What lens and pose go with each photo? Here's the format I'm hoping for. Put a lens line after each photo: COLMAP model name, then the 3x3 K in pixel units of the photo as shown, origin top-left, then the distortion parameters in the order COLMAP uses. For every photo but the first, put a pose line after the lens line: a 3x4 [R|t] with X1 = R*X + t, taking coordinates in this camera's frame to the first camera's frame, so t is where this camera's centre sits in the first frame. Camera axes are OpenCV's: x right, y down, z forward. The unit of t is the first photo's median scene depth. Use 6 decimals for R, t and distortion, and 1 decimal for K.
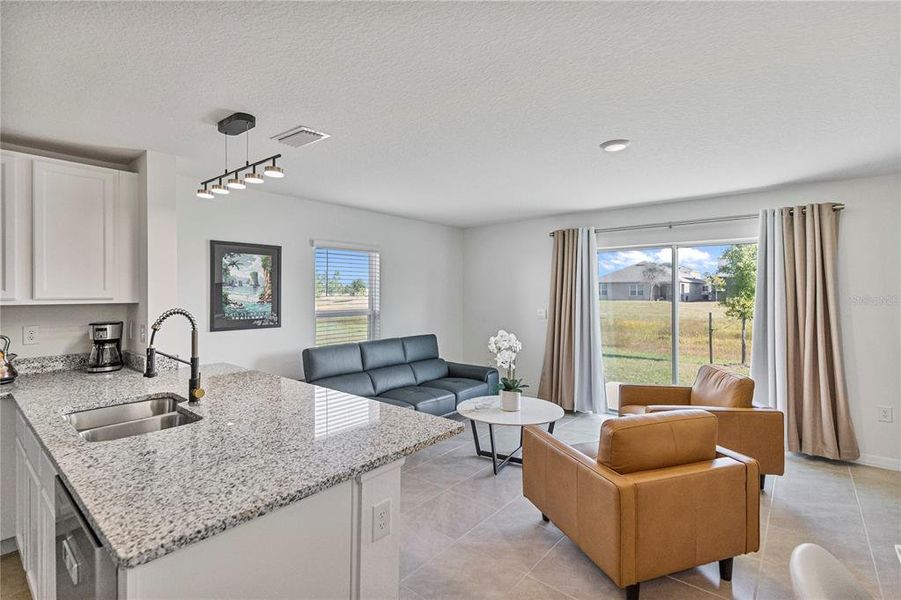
lens RADIAL K [[422.8, 0, 448.0], [0, 422.8, 292.0], [0, 0, 1]] dist [0.002218, 0.001204]
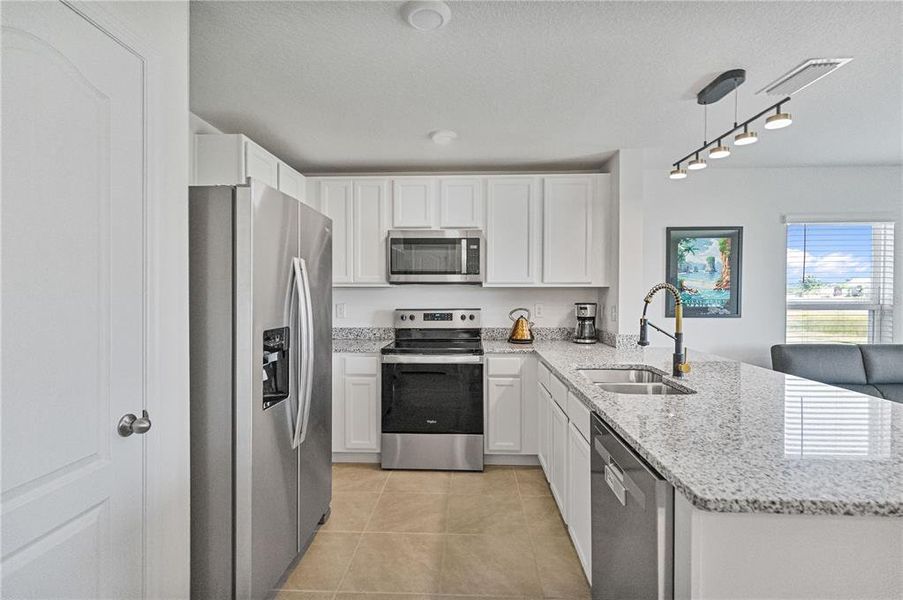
lens RADIAL K [[415.2, 0, 453.6], [0, 415.2, 300.5], [0, 0, 1]] dist [0.004312, -0.000040]
pose [[0.612641, 0.015547, -0.790209, -0.083839], [-0.000196, 0.999809, 0.019519, 0.033437], [0.790362, -0.011803, 0.612527, -0.015509]]
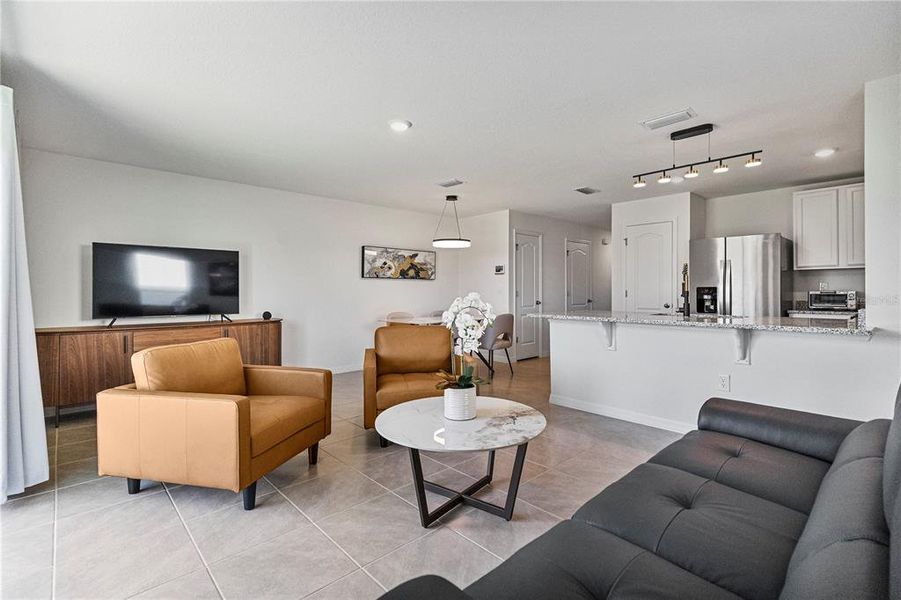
lens RADIAL K [[414.9, 0, 454.0], [0, 414.9, 295.3], [0, 0, 1]] dist [0.002975, 0.000247]
pose [[-0.992913, 0.002152, 0.118822, 0.079583], [0.003452, 0.999936, 0.010731, 0.085967], [-0.118791, 0.011065, -0.992858, 1.590232]]
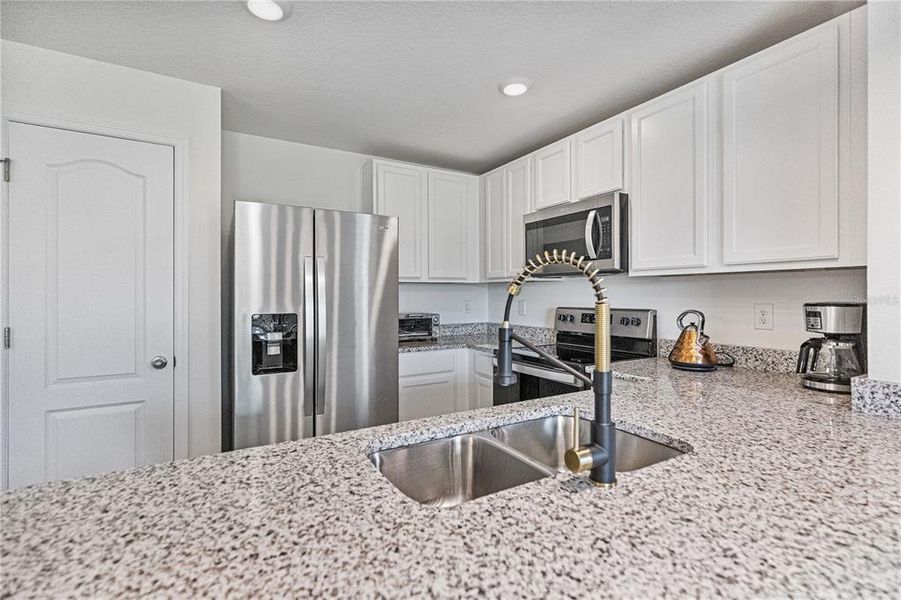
lens RADIAL K [[416.4, 0, 453.2], [0, 416.4, 294.8], [0, 0, 1]] dist [0.004014, 0.000318]
pose [[-0.335644, 0.001981, -0.941987, -0.102756], [0.002265, 0.999997, 0.001296, 0.047251], [0.941986, -0.001699, -0.335647, 0.567850]]
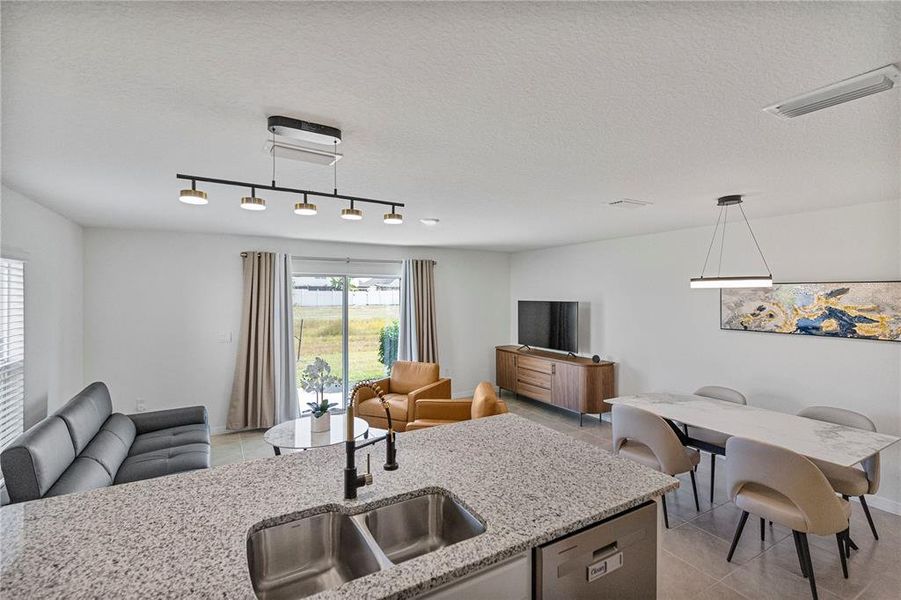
lens RADIAL K [[416.4, 0, 453.2], [0, 416.4, 294.8], [0, 0, 1]] dist [0.004014, 0.000318]
pose [[0.335459, -0.002098, 0.942053, -0.717584], [0.001289, 0.999998, 0.001768, -0.065830], [-0.942054, 0.000621, 0.335461, 0.319881]]
